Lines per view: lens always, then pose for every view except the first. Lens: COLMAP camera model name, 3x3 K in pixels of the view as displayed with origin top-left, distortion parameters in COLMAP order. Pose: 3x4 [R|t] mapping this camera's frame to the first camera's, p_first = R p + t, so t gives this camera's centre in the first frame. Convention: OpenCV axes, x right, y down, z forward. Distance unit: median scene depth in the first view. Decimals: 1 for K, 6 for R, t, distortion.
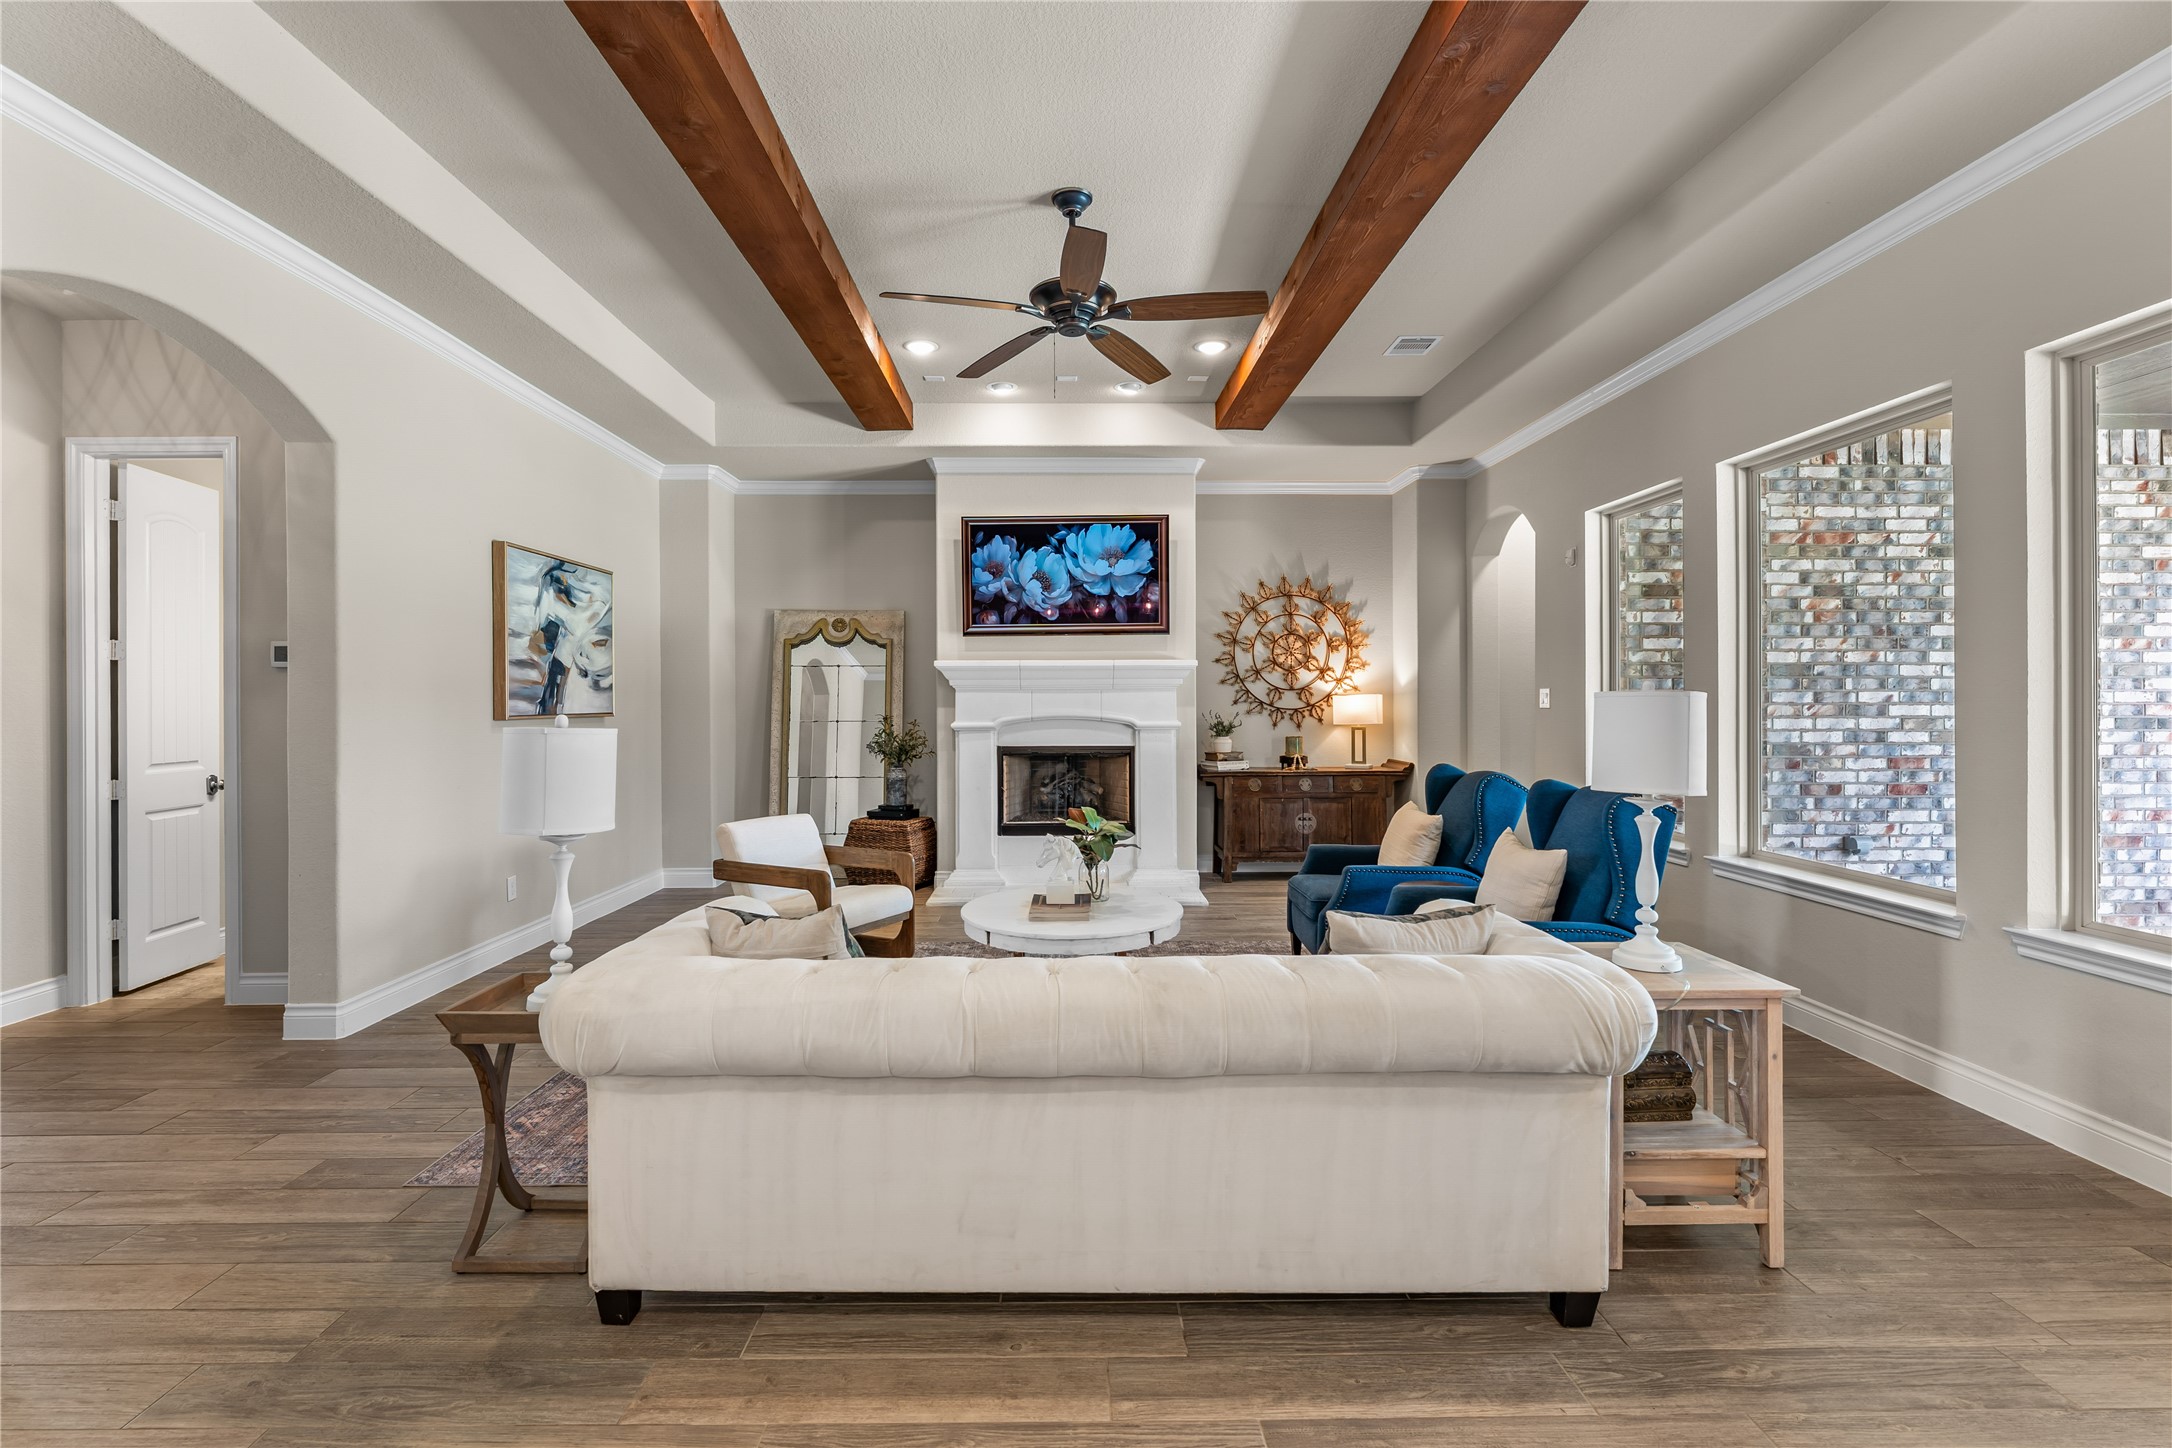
lens RADIAL K [[980.5, 0, 1070.5], [0, 980.5, 701.0], [0, 0, 1]] dist [-0.000643, -0.000438]
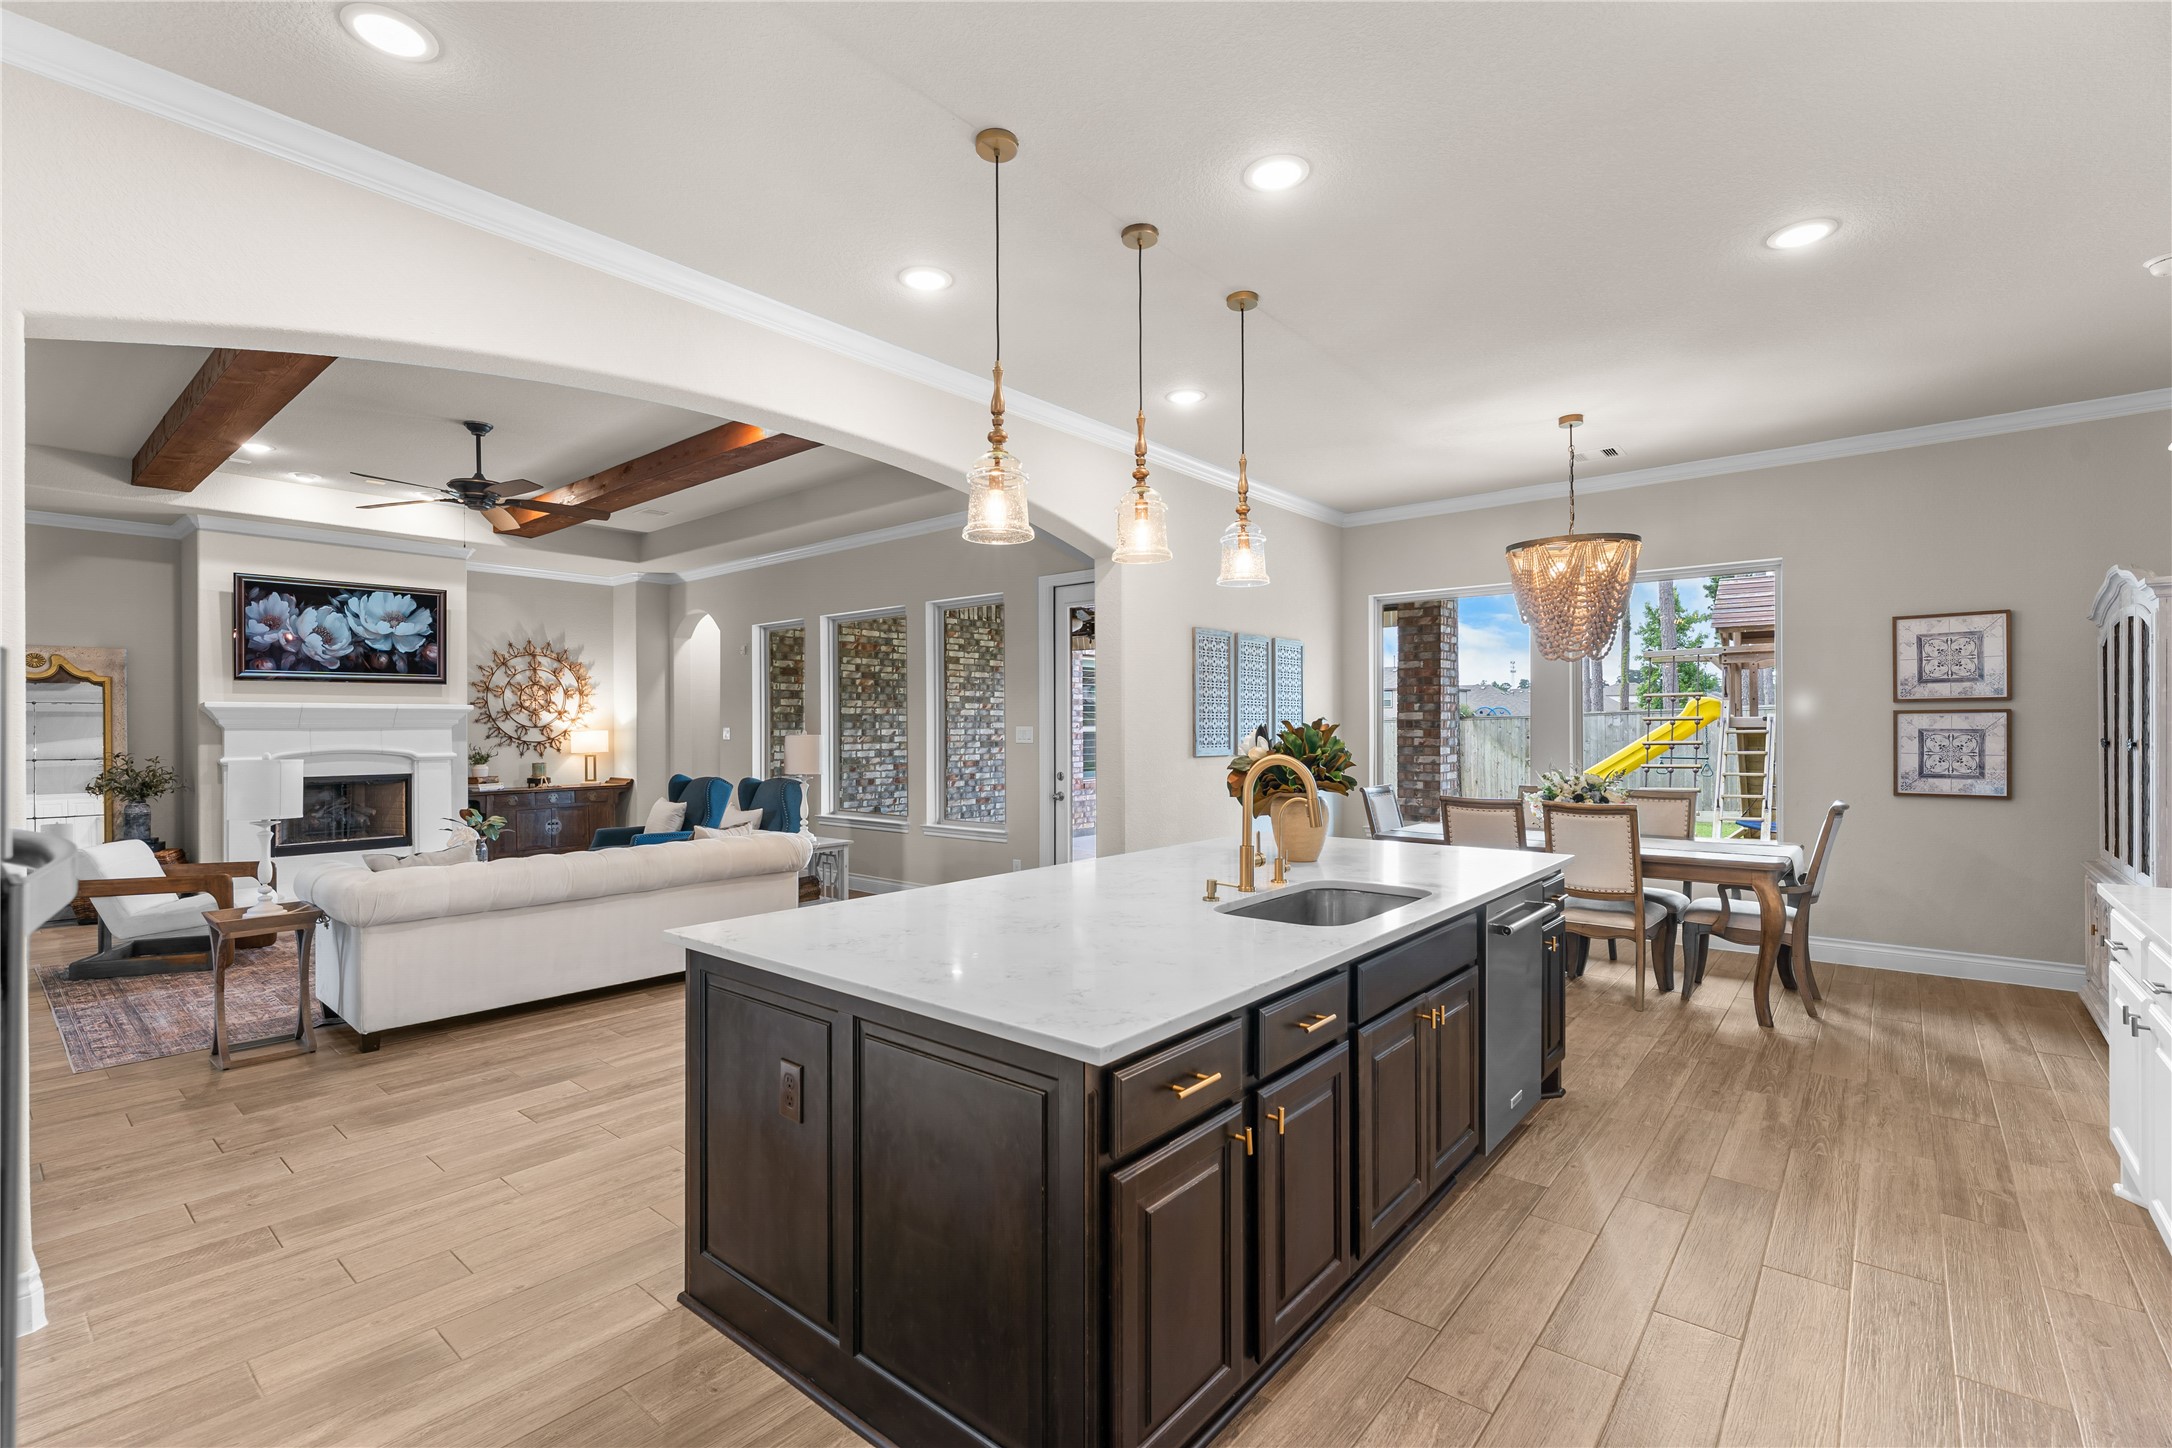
lens RADIAL K [[969.5, 0, 1072.3], [0, 969.5, 720.7], [0, 0, 1]] dist [-0.003169, 0.000208]
pose [[0.655213, 0.004361, 0.755432, -0.315177], [0.002719, 0.999963, -0.008131, -0.008605], [-0.755439, 0.007382, 0.655177, -0.432259]]
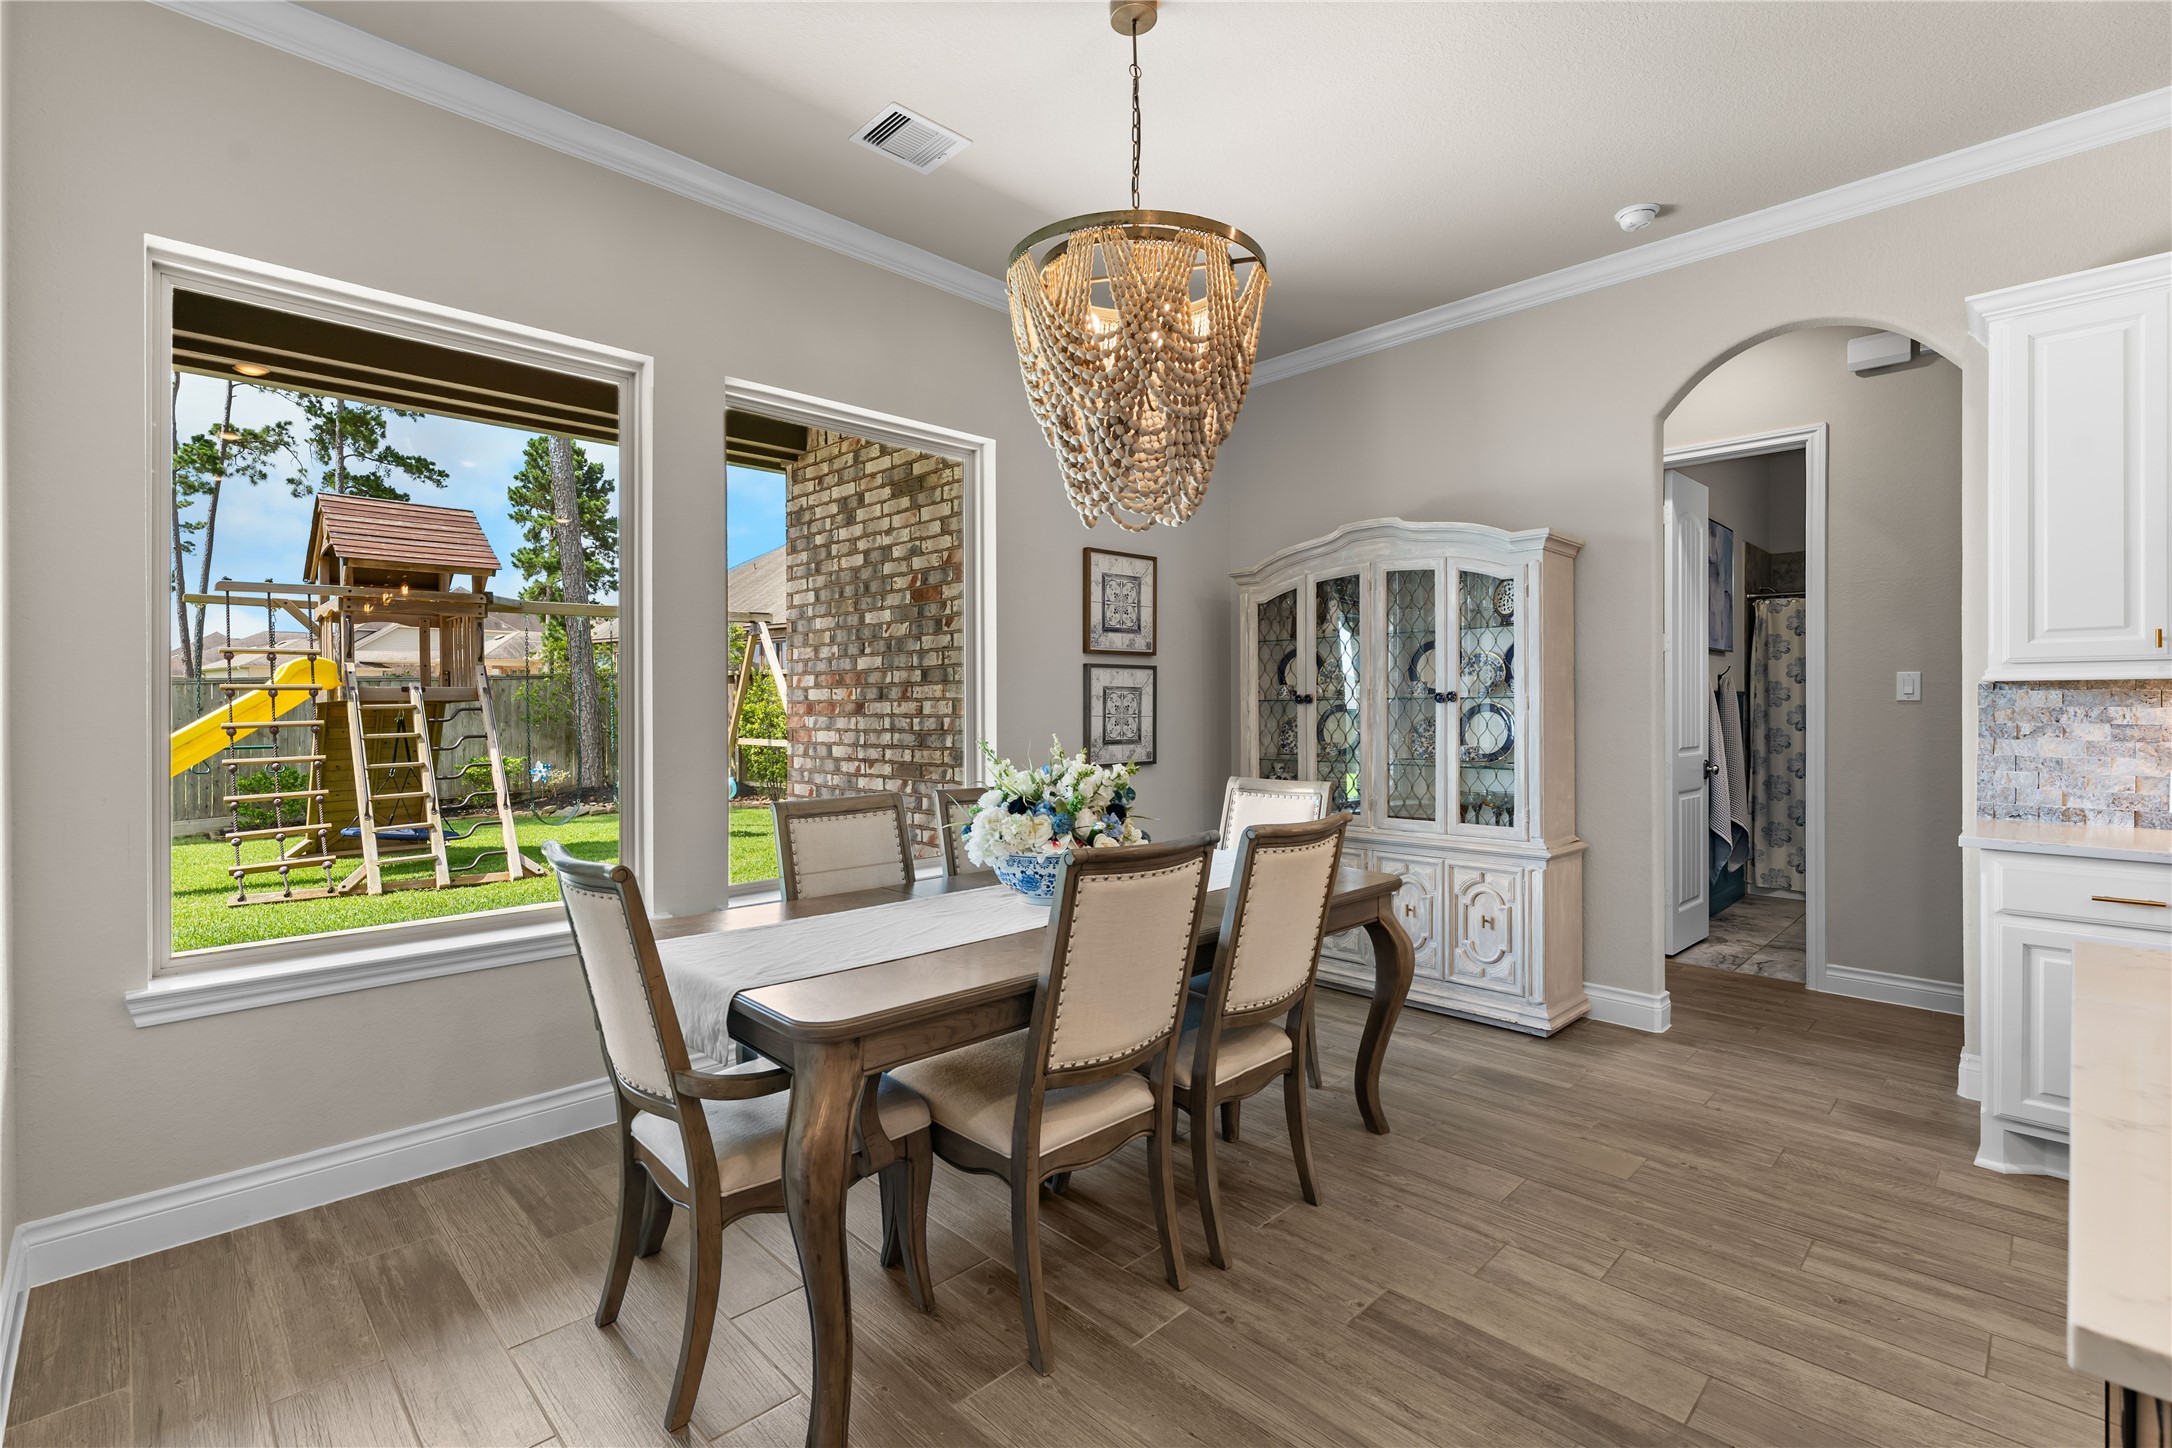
lens RADIAL K [[969.9, 0, 1076.7], [0, 969.9, 708.8], [0, 0, 1]] dist [0.000316, 0.000082]
pose [[-0.691202, 0.003700, 0.722652, 0.273577], [0.007006, 0.999974, 0.001581, 0.007578], [-0.722628, 0.006156, -0.691210, 0.032021]]
